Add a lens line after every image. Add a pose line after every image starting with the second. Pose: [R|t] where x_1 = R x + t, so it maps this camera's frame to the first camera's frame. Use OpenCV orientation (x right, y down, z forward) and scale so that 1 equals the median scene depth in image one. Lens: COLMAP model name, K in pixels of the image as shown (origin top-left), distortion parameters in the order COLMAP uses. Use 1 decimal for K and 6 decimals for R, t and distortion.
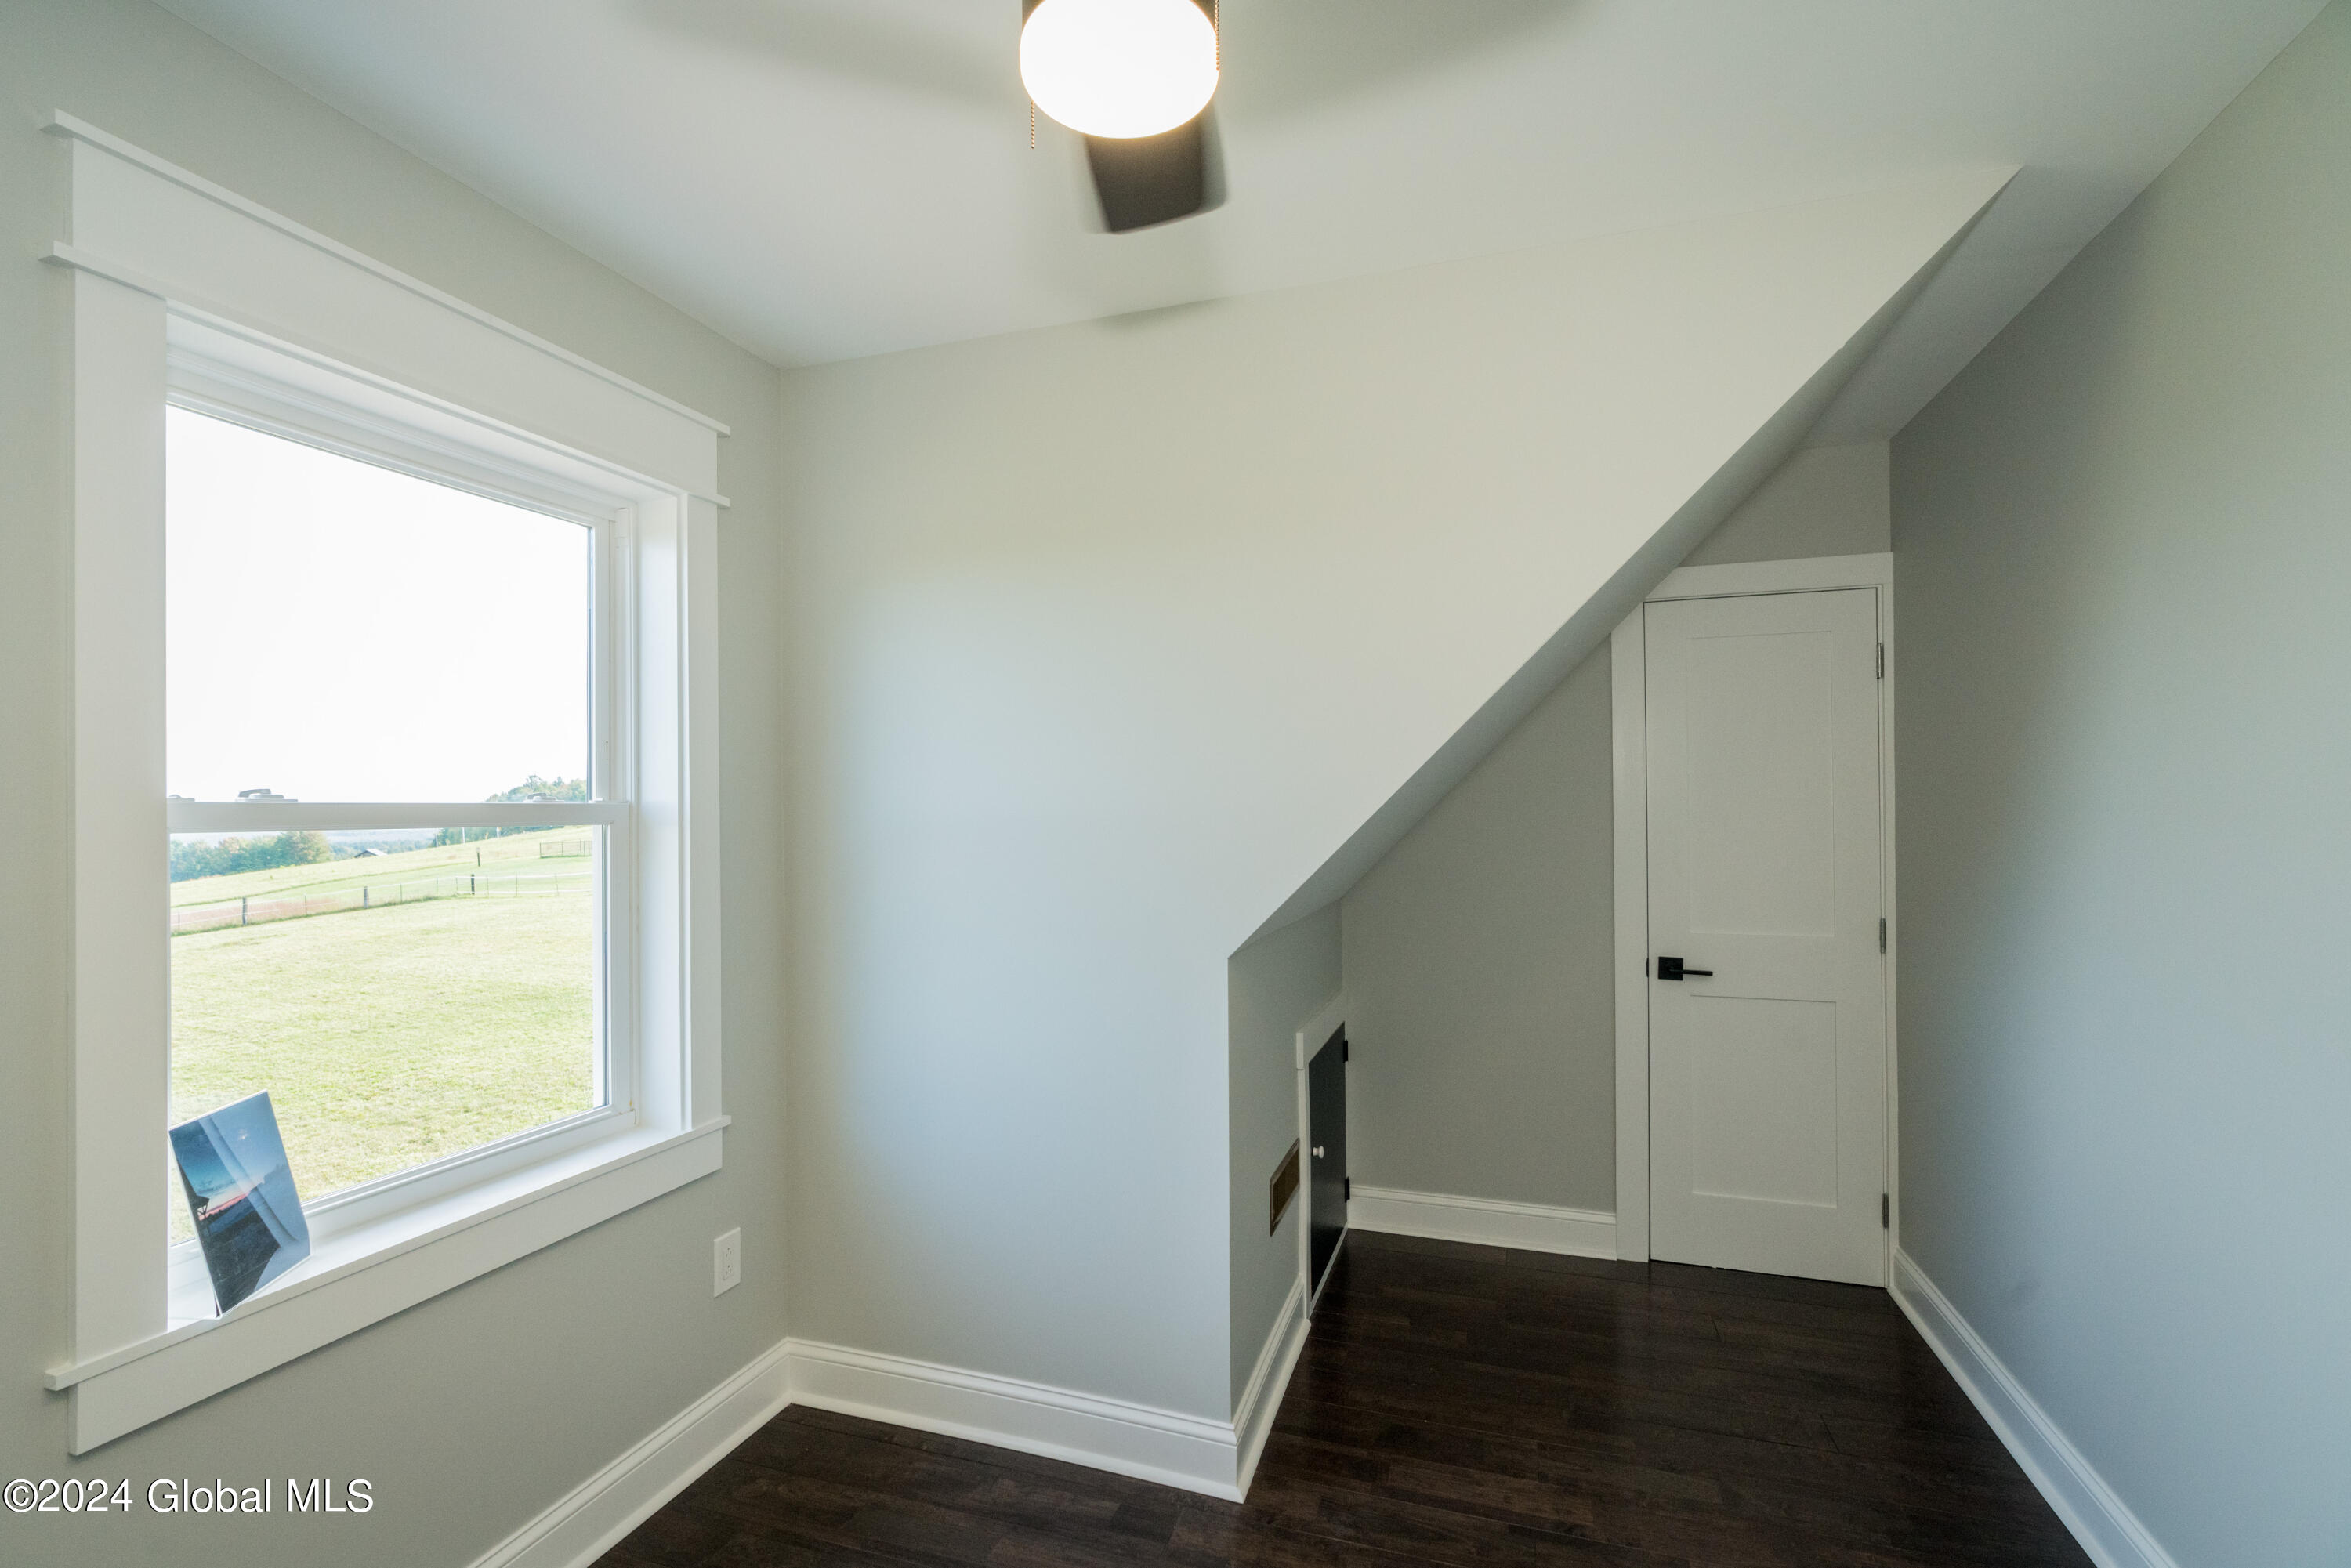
lens RADIAL K [[1053.5, 0, 1168.9], [0, 1053.5, 813.8], [0, 0, 1]] dist [-0.014719, 0.009259]
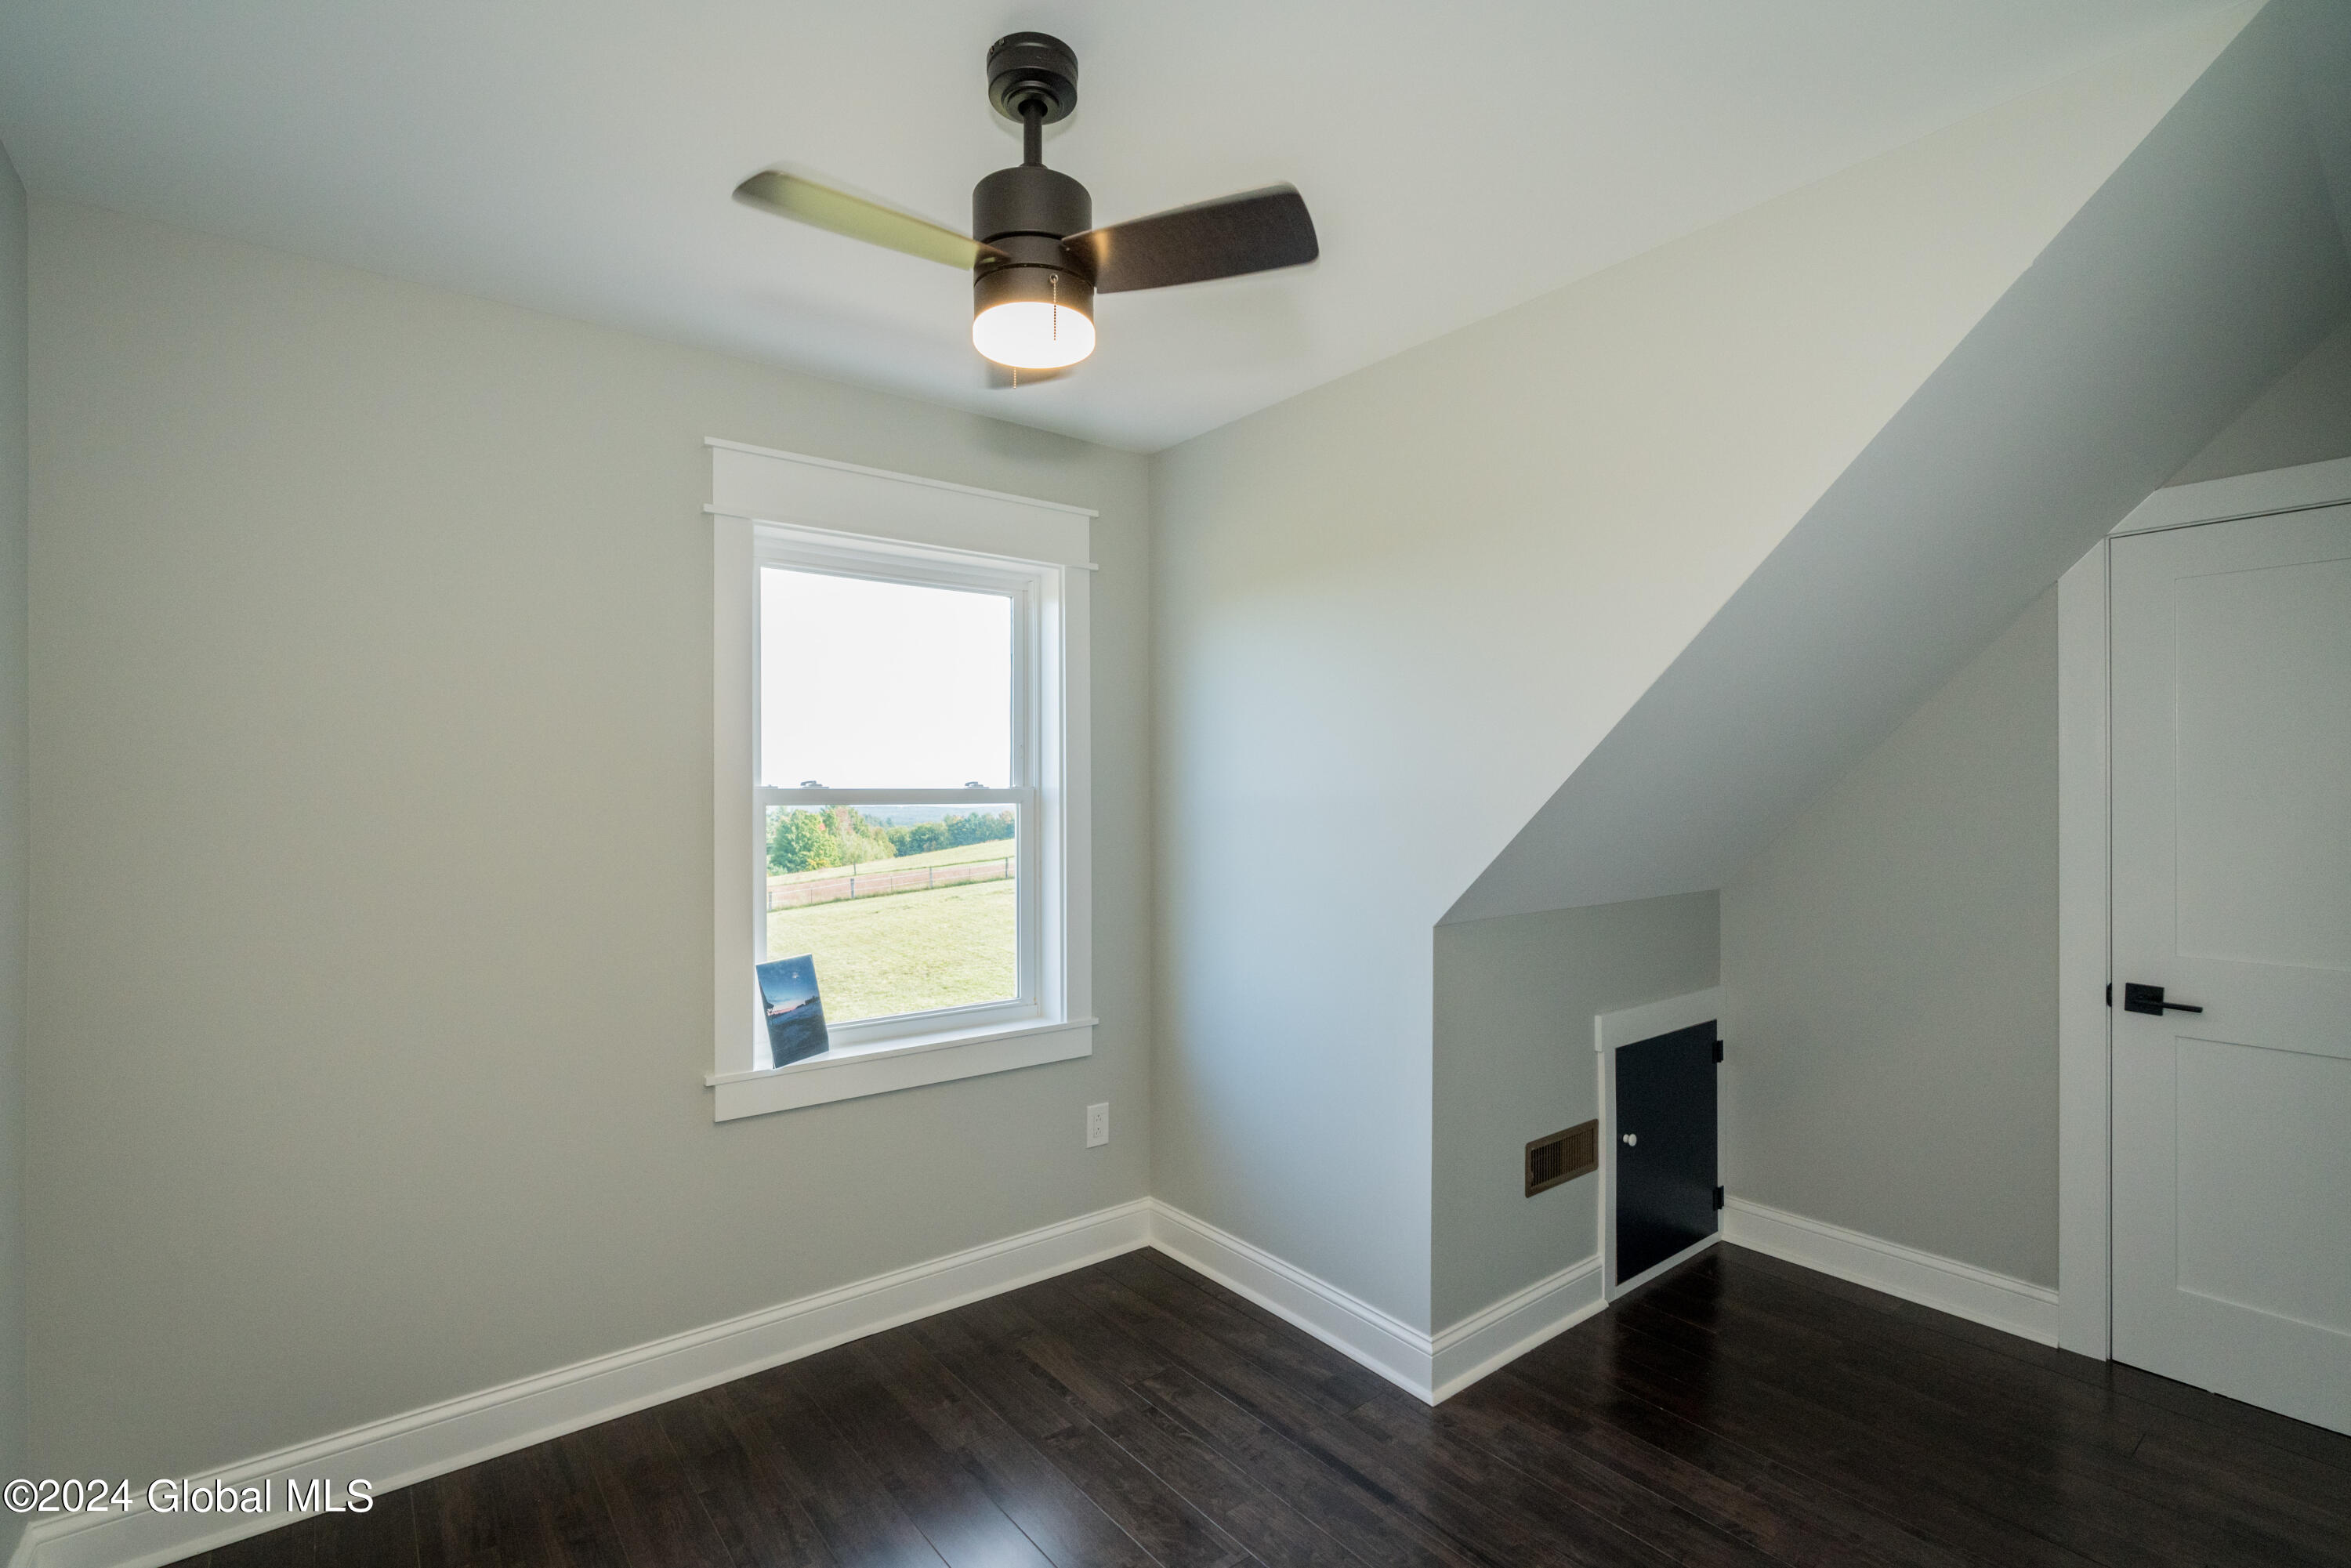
lens RADIAL K [[1083.8, 0, 1173.8], [0, 1083.8, 815.9], [0, 0, 1]] dist [0.000384, 0.001198]
pose [[0.832755, 0.016020, -0.553410, 0.455151], [-0.006163, 0.999788, 0.019668, -0.003365], [0.553608, -0.012968, 0.832676, -0.119465]]
